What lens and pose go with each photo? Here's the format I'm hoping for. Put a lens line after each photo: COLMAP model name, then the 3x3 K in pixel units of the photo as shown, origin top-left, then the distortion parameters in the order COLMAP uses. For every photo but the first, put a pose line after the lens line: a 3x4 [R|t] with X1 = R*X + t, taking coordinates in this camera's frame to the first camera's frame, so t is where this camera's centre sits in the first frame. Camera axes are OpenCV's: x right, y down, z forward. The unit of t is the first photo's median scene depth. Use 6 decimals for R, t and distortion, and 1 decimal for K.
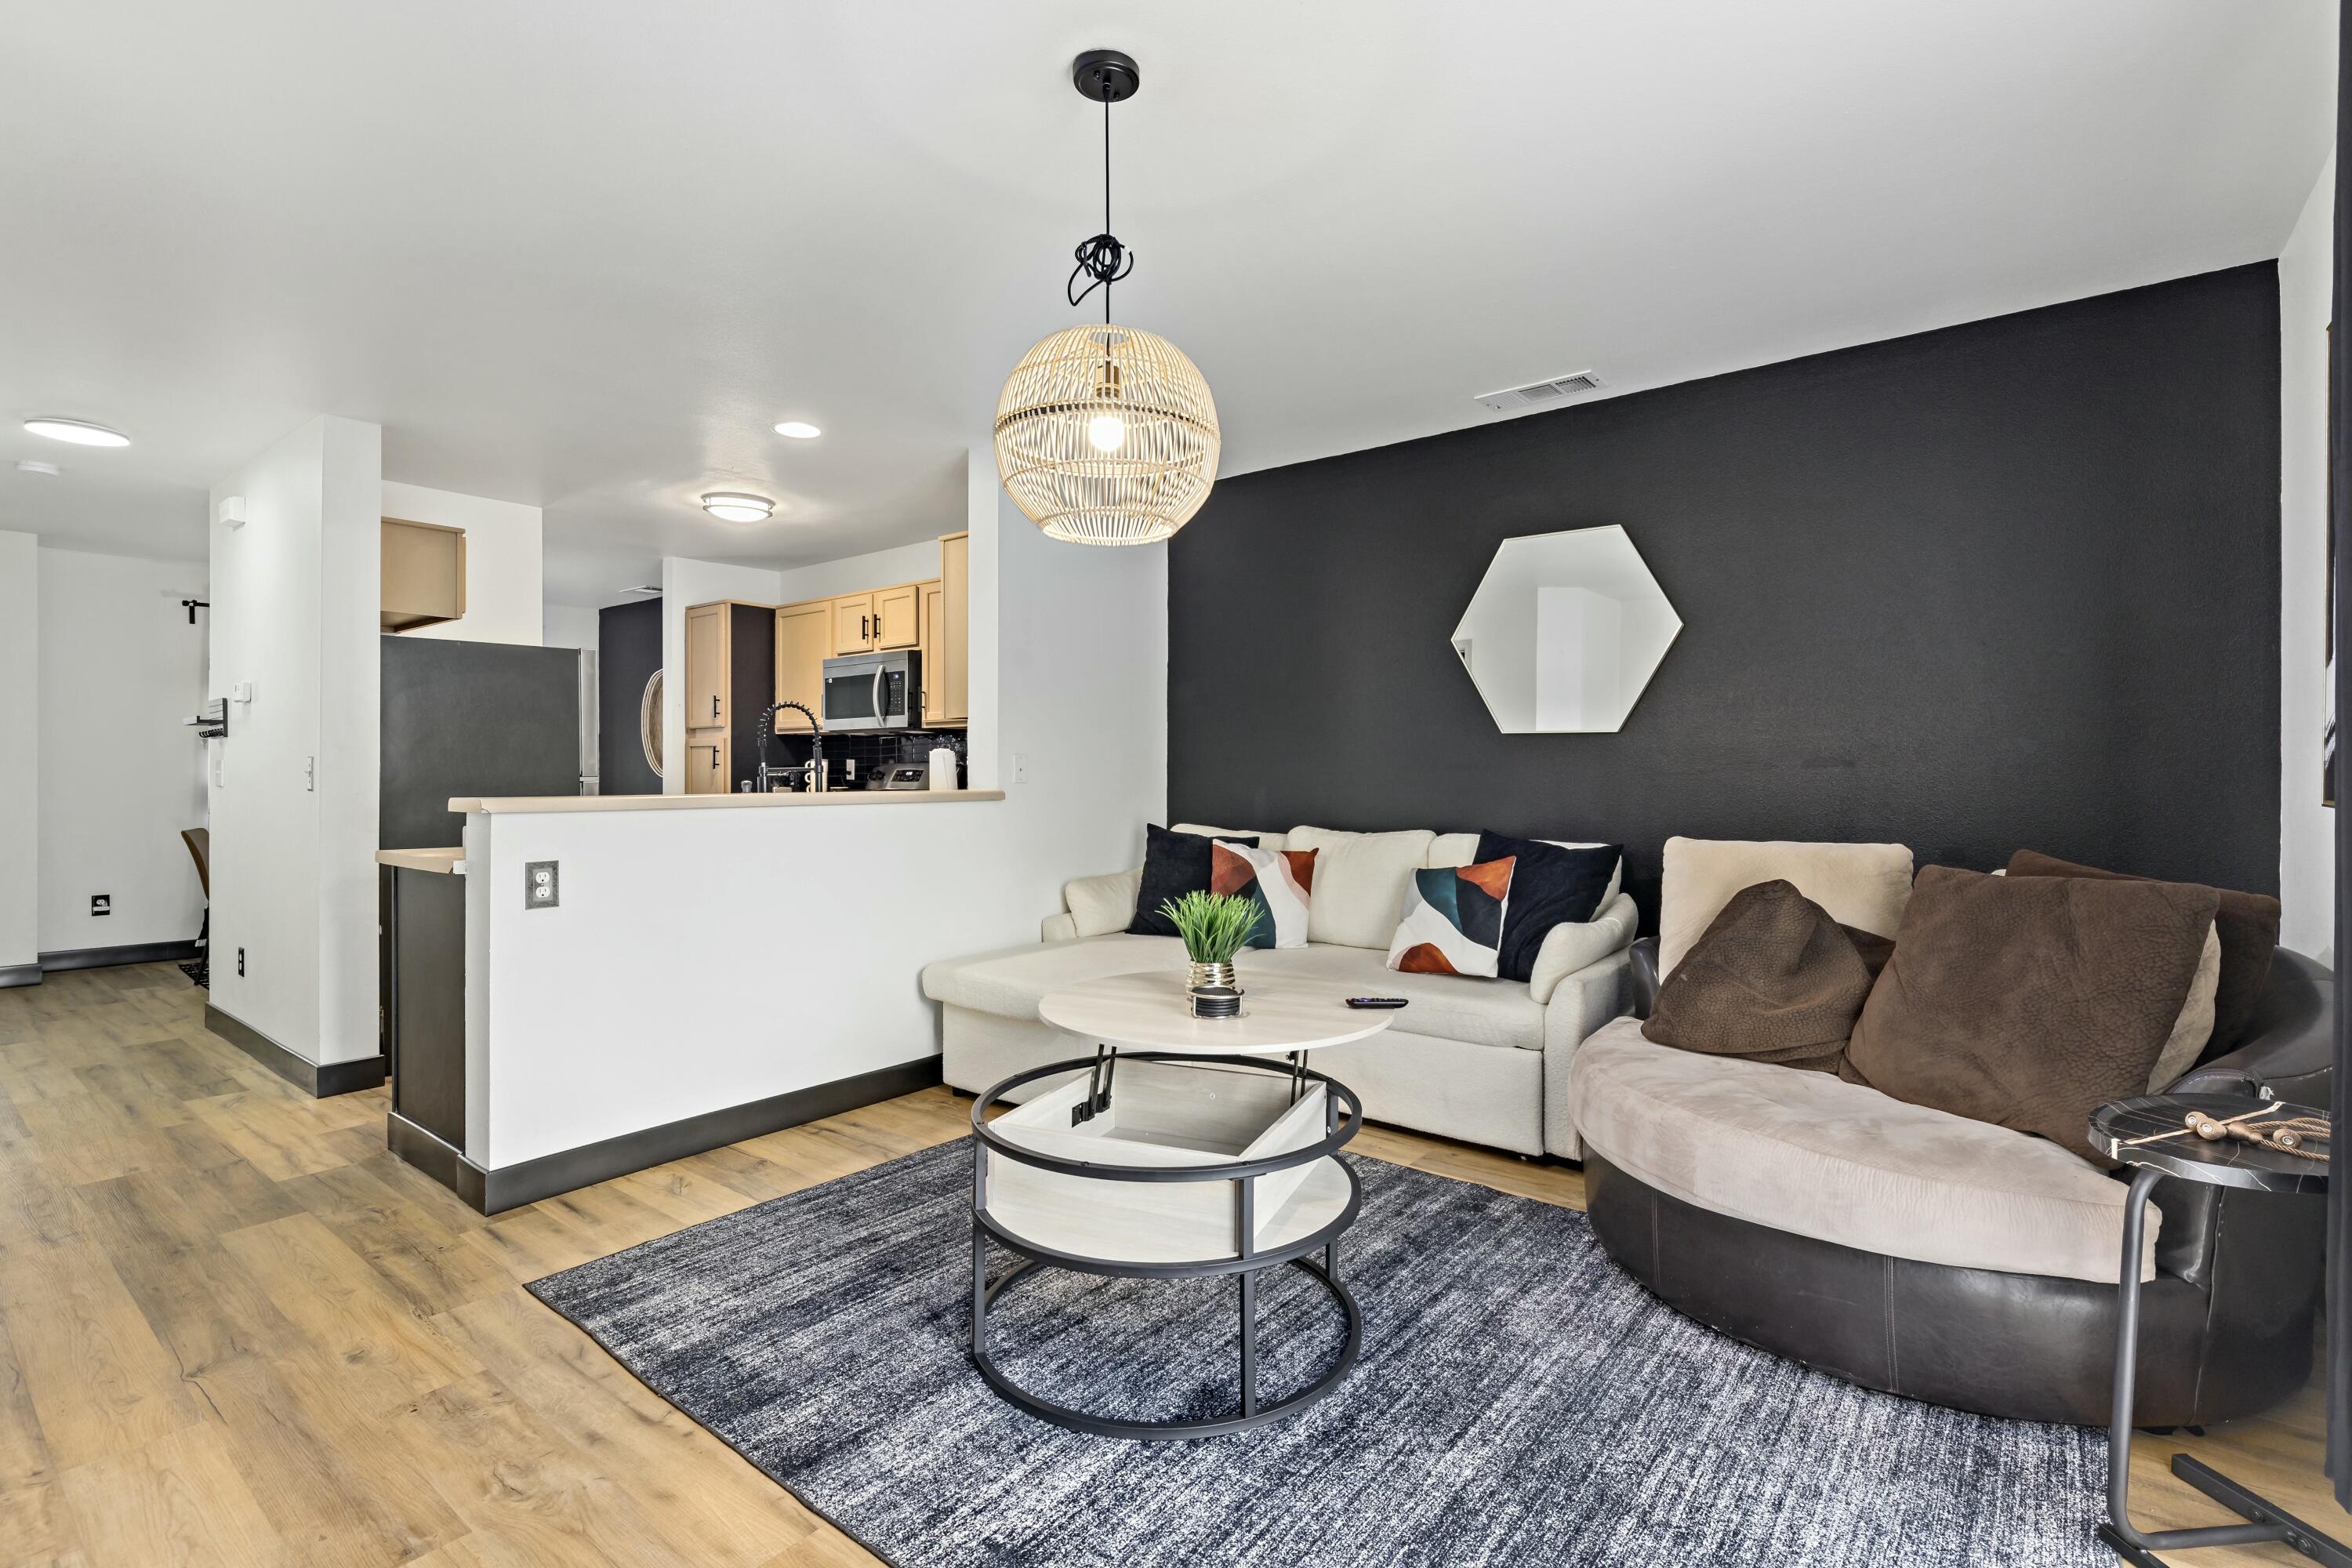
lens RADIAL K [[1065.4, 0, 1184.1], [0, 1065.4, 764.9], [0, 0, 1]] dist [0.002546, -0.001047]
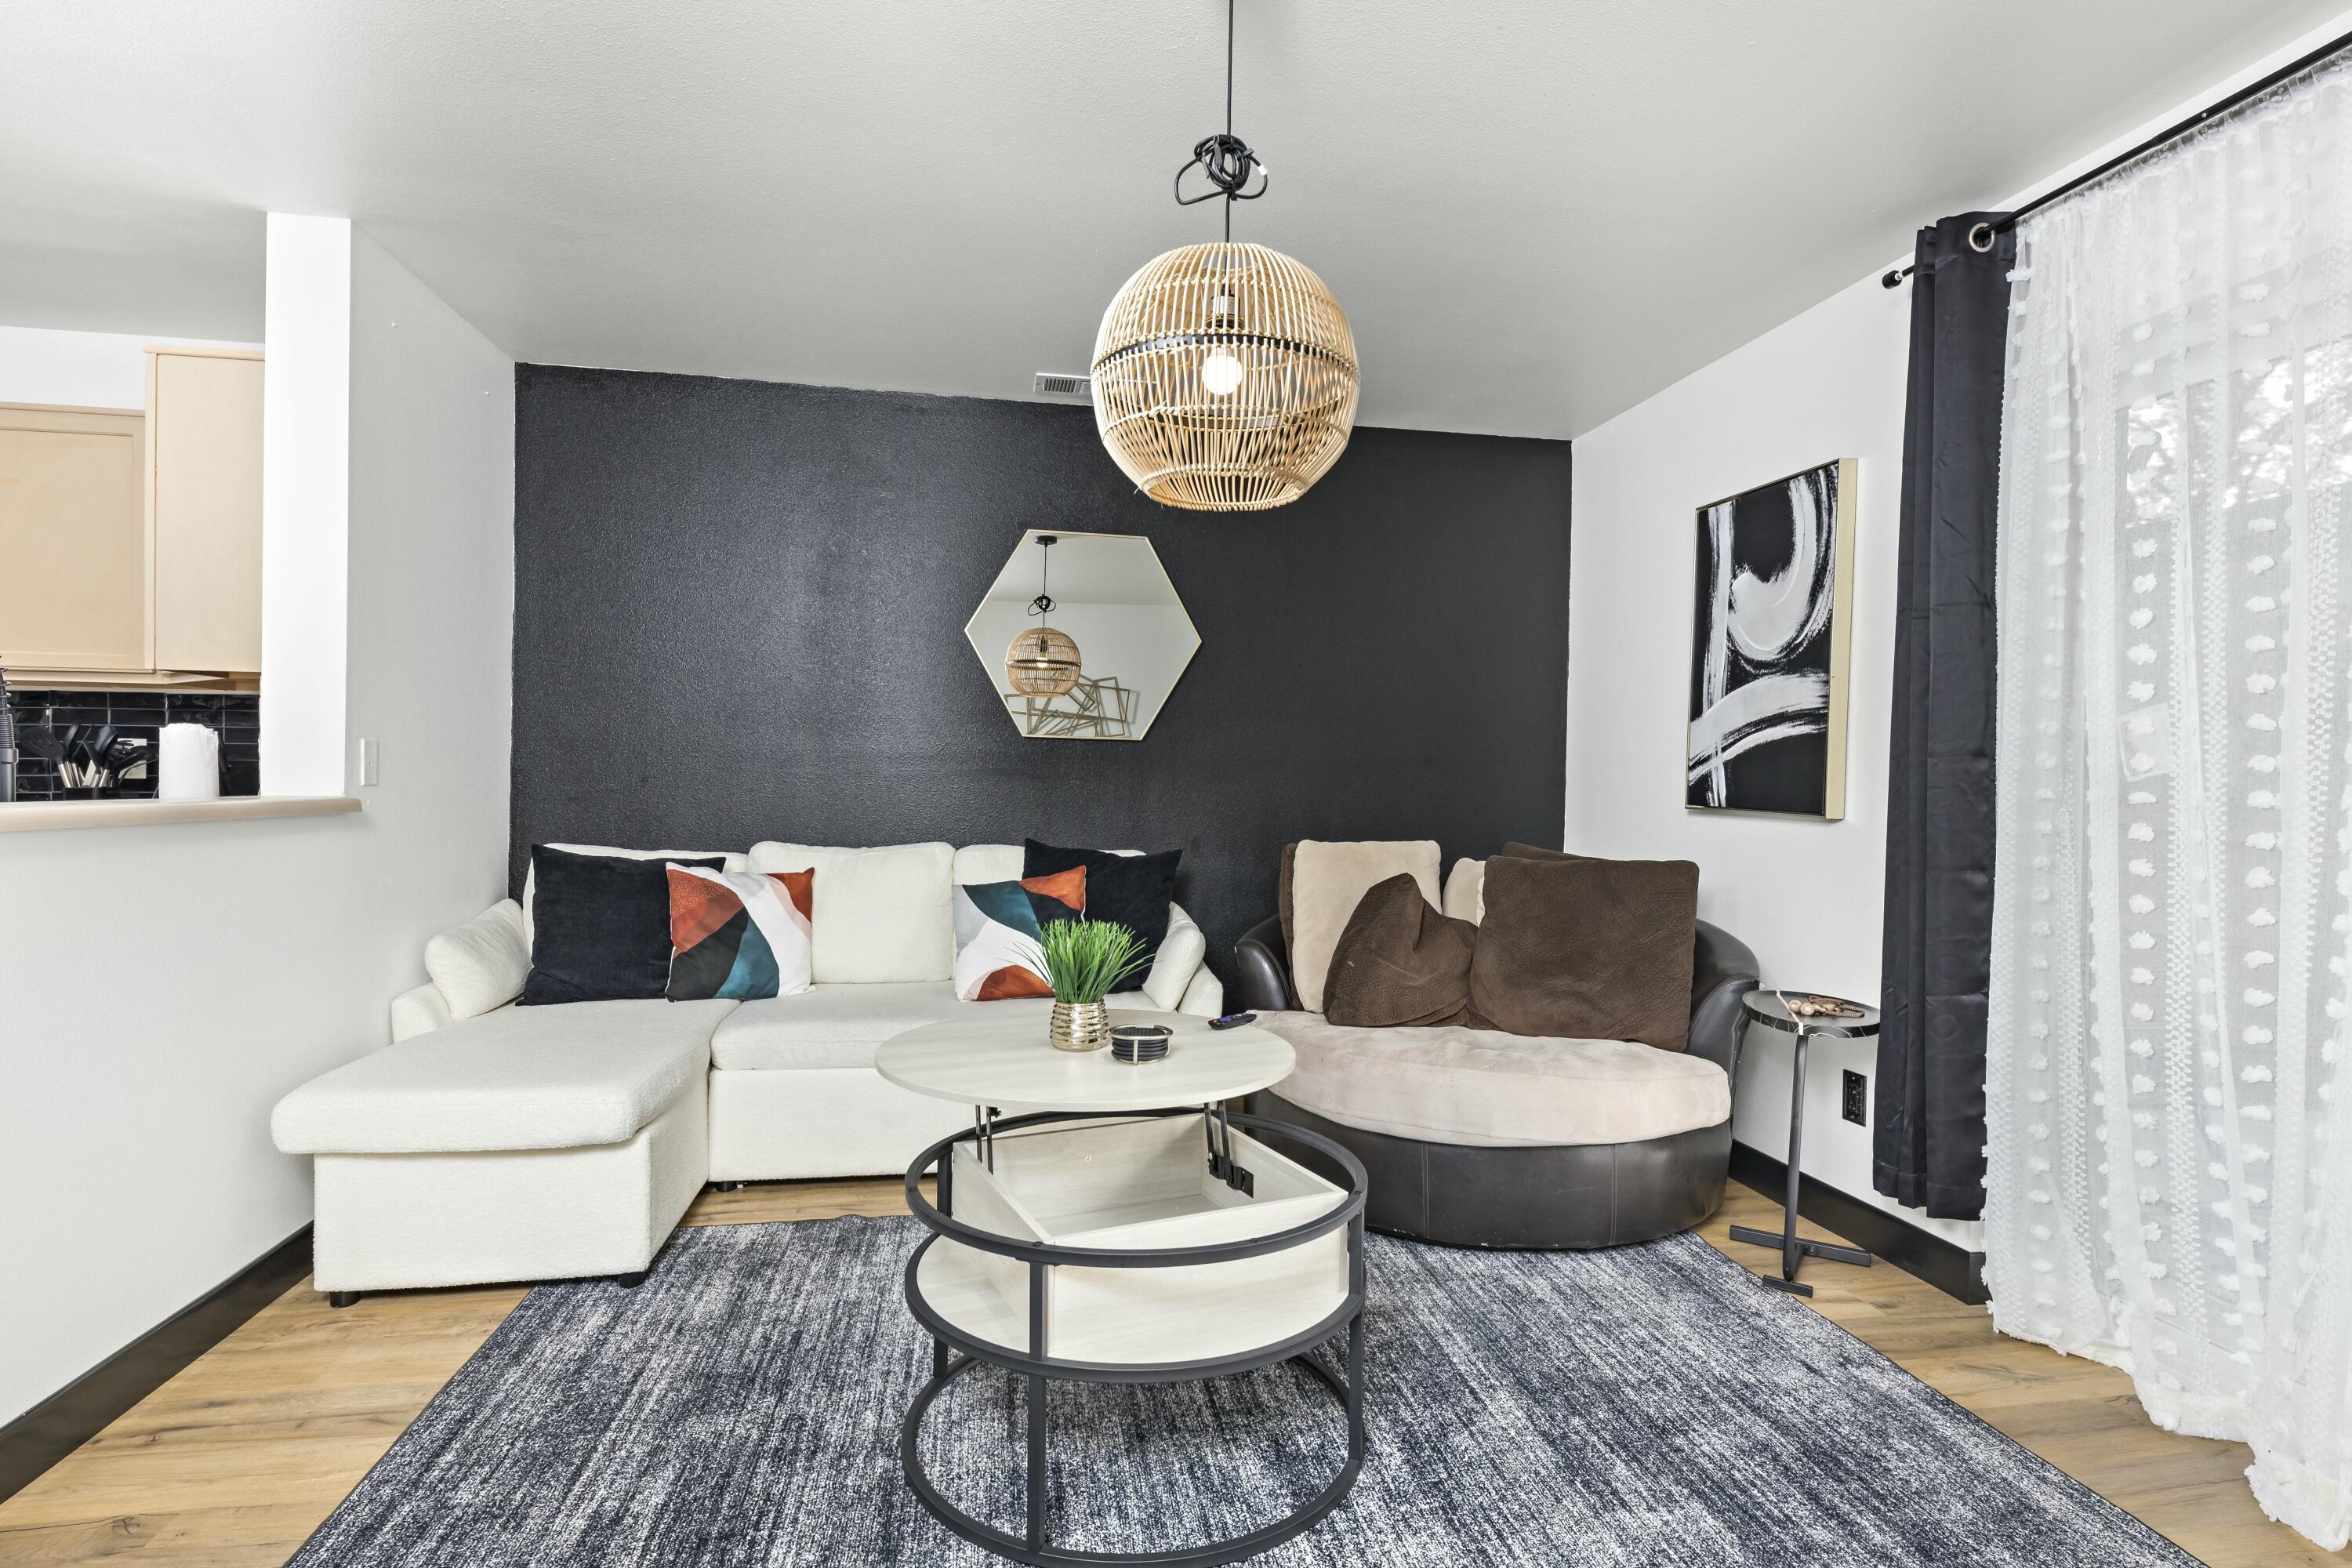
lens RADIAL K [[1199.2, 0, 1176.0], [0, 1199.2, 784.0], [0, 0, 1]] dist [0.003603, -0.000874]
pose [[0.660573, 0.008396, 0.750715, -0.418289], [-0.020686, 0.999761, 0.007021, 0.002262], [-0.750477, -0.020167, 0.660589, 0.206963]]
